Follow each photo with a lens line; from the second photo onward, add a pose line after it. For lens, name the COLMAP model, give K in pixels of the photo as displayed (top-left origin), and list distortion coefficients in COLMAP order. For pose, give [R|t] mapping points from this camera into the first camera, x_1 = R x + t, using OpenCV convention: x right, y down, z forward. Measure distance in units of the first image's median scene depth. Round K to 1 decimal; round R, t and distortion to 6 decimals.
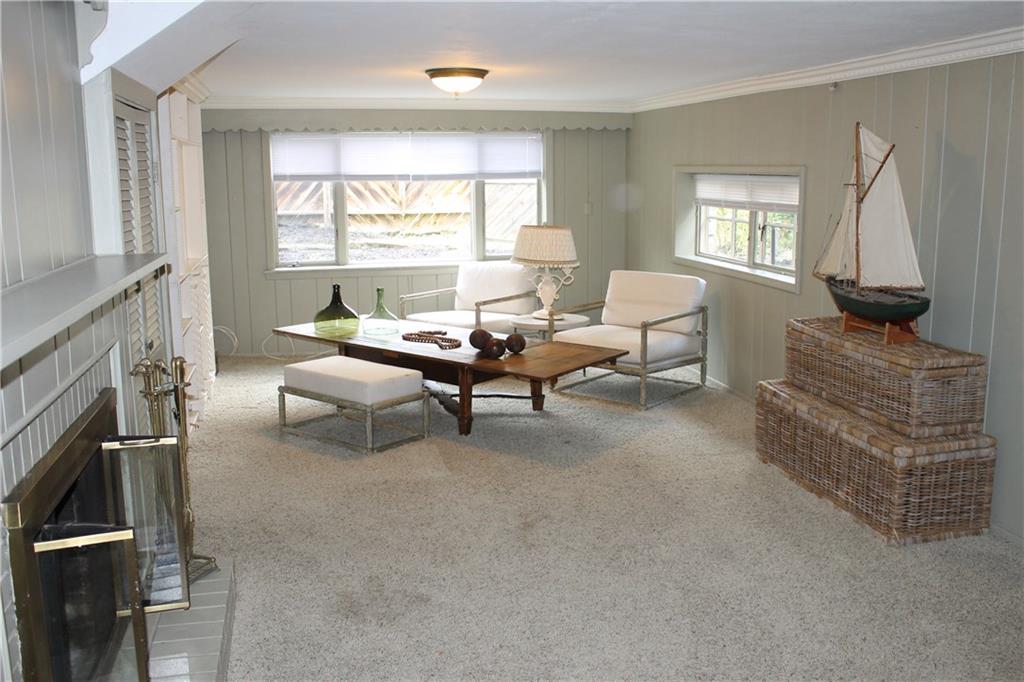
lens RADIAL K [[924.9, 0, 512.0], [0, 924.9, 341.0], [0, 0, 1]] dist [-0.159890, 0.162331]
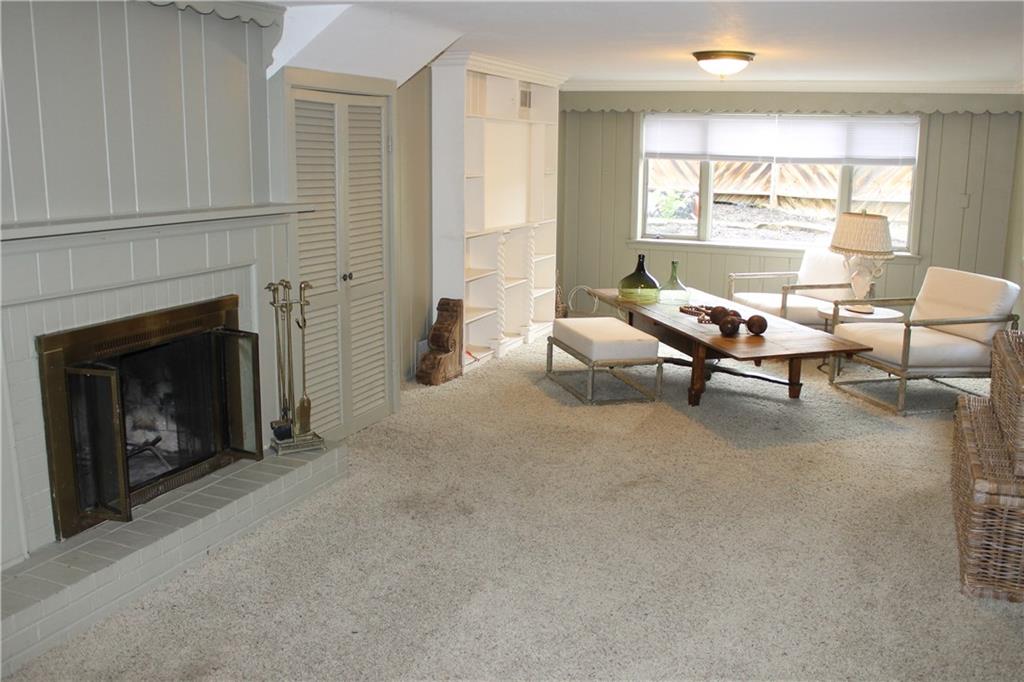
lens RADIAL K [[931.9, 0, 550.2], [0, 931.9, 340.4], [0, 0, 1]] dist [-0.121612, 0.165100]
pose [[0.831698, 0.131054, -0.539540, 0.299627], [-0.122643, 0.991104, 0.051685, -0.004489], [0.541514, 0.023184, 0.840372, 0.025784]]
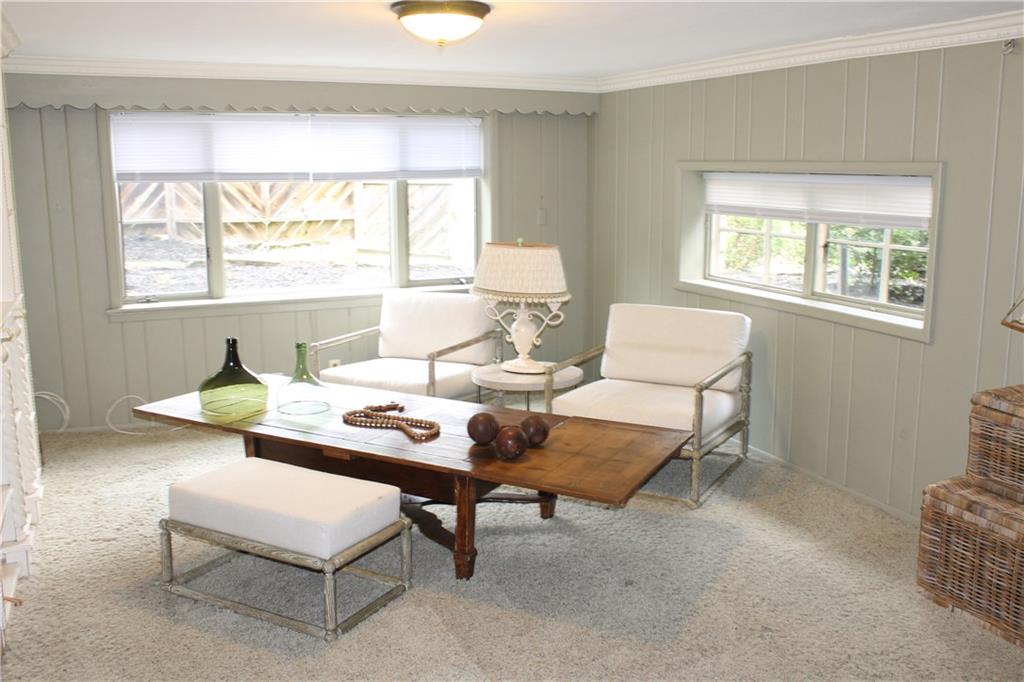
lens RADIAL K [[924.9, 0, 512.0], [0, 924.9, 341.0], [0, 0, 1]] dist [-0.159890, 0.162331]
pose [[0.981926, -0.029020, 0.187026, -0.108191], [0.029018, 0.999575, 0.002751, -0.051845], [-0.187027, 0.002726, 0.982351, 0.298169]]
